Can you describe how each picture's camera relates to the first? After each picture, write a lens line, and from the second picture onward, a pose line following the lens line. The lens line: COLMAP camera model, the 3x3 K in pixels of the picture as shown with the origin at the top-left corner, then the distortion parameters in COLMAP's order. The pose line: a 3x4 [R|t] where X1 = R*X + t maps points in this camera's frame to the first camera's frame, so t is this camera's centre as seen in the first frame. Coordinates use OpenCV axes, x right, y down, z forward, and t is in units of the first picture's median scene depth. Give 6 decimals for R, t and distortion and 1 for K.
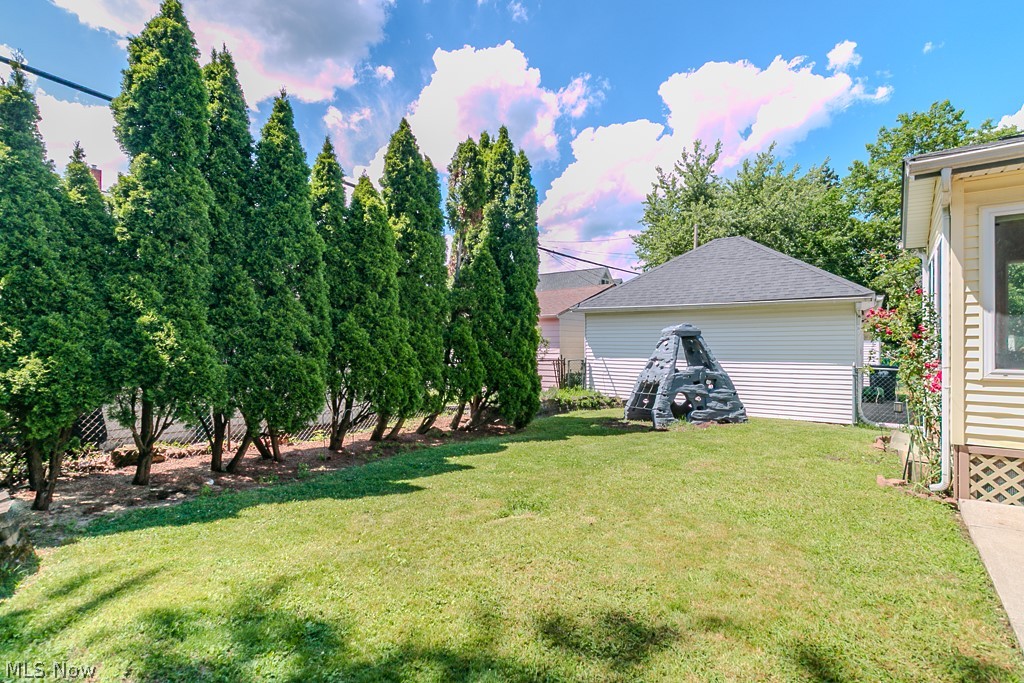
lens RADIAL K [[482.0, 0, 512.2], [0, 482.0, 343.2], [0, 0, 1]] dist [-0.001471, -0.002618]
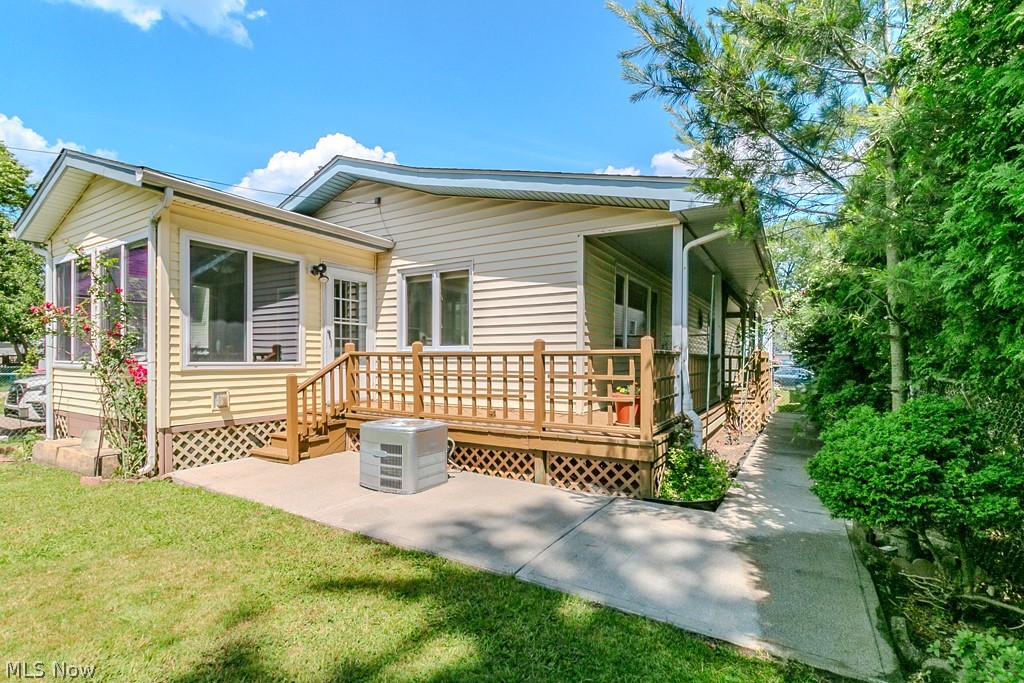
lens RADIAL K [[482.0, 0, 511.7], [0, 482.0, 361.0], [0, 0, 1]] dist [-0.001471, -0.002618]
pose [[-0.136791, -0.009893, 0.990550, -0.347257], [-0.008651, 0.999924, 0.008792, 0.032465], [-0.990562, -0.007367, -0.136866, 0.333859]]
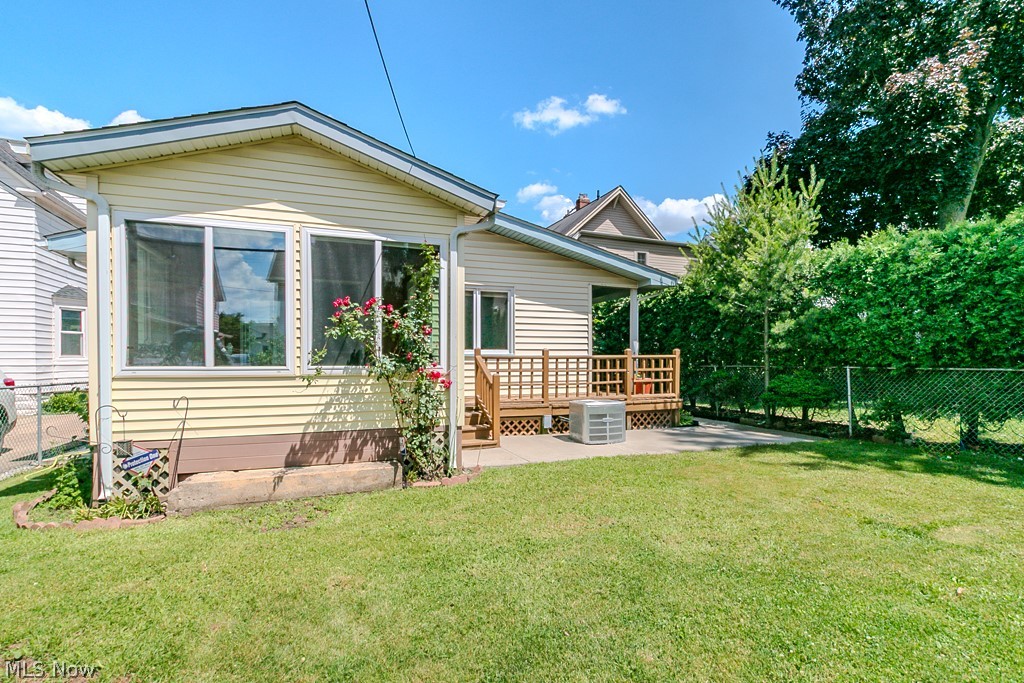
lens RADIAL K [[482.0, 0, 490.7], [0, 482.0, 370.0], [0, 0, 1]] dist [-0.001471, -0.002618]
pose [[-0.859379, -0.020257, 0.510938, 0.215129], [-0.008505, 0.999643, 0.025327, 0.031164], [-0.511268, 0.017420, -0.859245, 2.095293]]
